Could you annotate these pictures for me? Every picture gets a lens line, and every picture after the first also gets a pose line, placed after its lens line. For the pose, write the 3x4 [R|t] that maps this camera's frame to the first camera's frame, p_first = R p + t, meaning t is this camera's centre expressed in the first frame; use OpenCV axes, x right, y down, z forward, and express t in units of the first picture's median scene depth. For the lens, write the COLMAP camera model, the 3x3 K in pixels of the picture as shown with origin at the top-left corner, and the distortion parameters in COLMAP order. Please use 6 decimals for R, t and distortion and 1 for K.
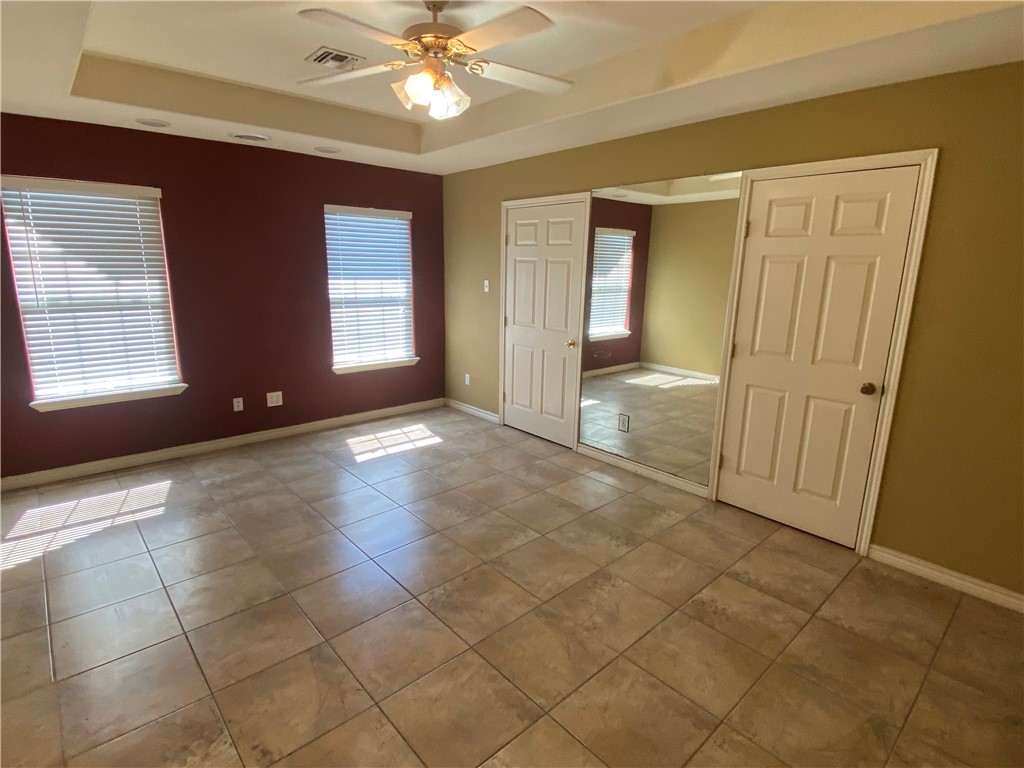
lens RADIAL K [[533.8, 0, 513.7], [0, 533.8, 383.3], [0, 0, 1]] dist [0.028156, -0.005557]
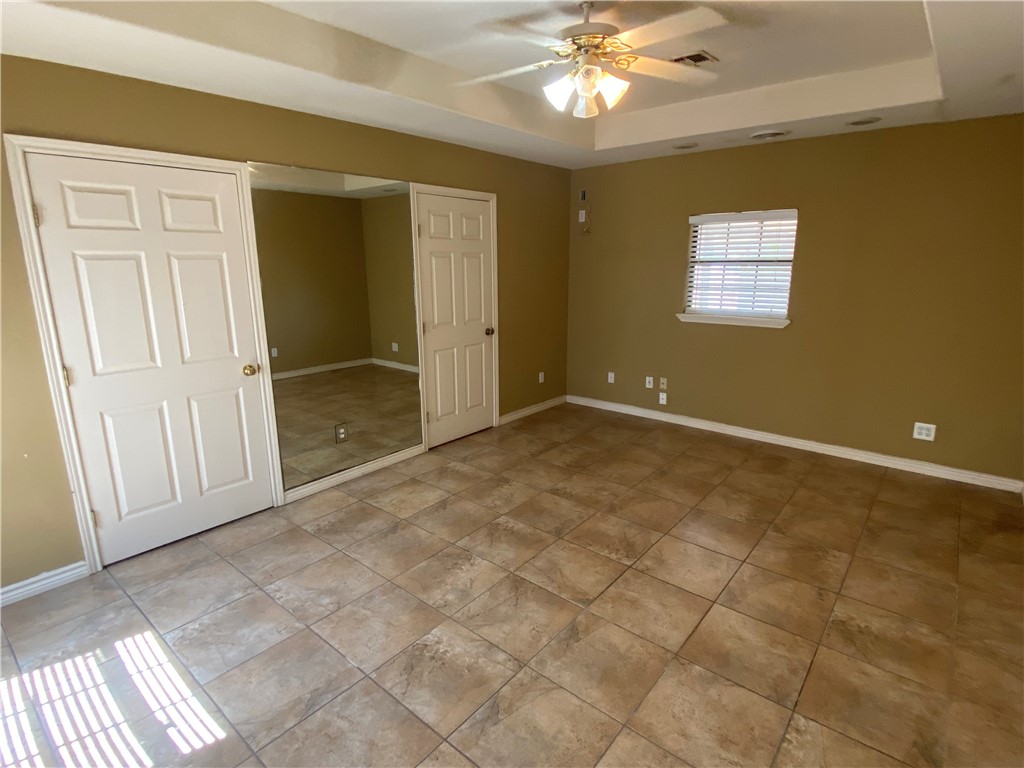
lens RADIAL K [[533.8, 0, 513.1], [0, 533.8, 380.1], [0, 0, 1]] dist [0.028156, -0.005557]
pose [[-0.154451, -0.233723, 0.959958, -0.919507], [0.224913, 0.937789, 0.264512, -0.246519], [-0.962060, 0.256761, -0.092275, 1.027862]]
